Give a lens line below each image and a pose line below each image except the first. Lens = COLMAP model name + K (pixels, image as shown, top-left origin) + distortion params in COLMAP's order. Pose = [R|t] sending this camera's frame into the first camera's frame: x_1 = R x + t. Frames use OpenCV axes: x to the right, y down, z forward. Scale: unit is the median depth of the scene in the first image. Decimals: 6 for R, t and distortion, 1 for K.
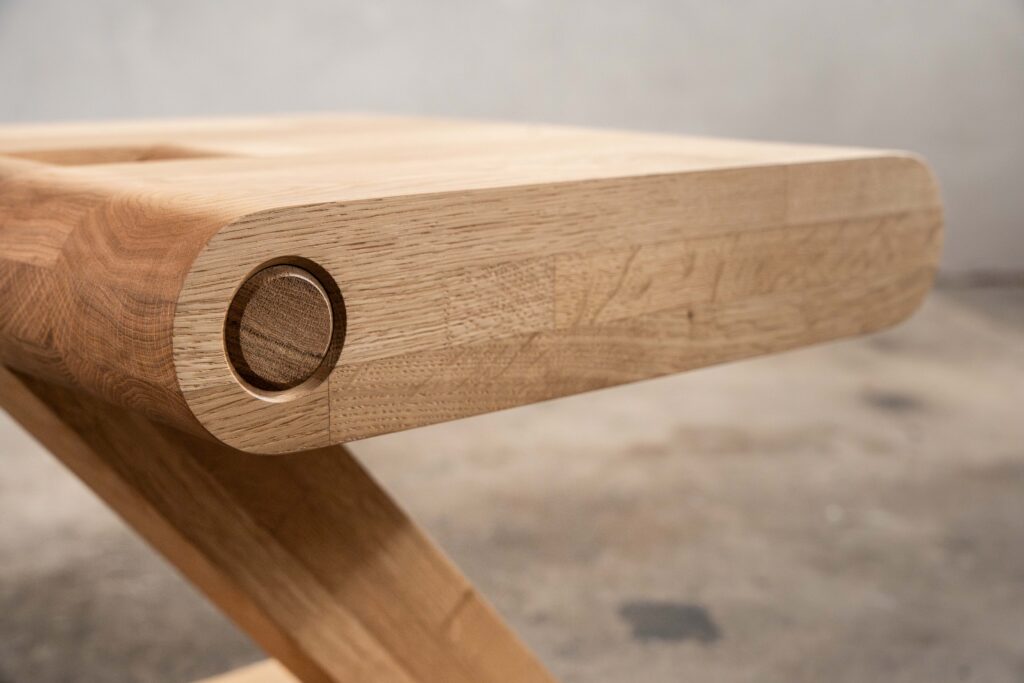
lens RADIAL K [[1584.6, 0, 527.9], [0, 1584.6, 341.5], [0, 0, 1]] dist [0.003410, 0.008790]
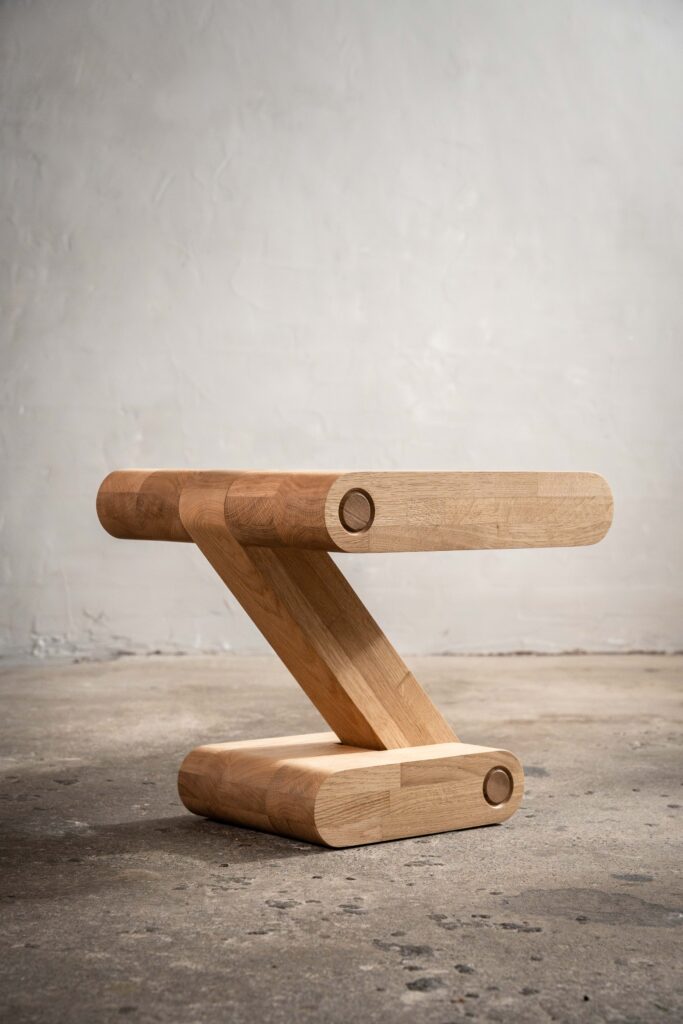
lens RADIAL K [[1988.5, 0, 341.5], [0, 1988.5, 512.0], [0, 0, 1]] dist [0.025859, 0.071996]
pose [[0.998887, -0.000207, -0.047173, 0.000519], [-0.007927, 0.985033, -0.172181, 0.613426], [0.046503, 0.172364, 0.983935, -2.612862]]
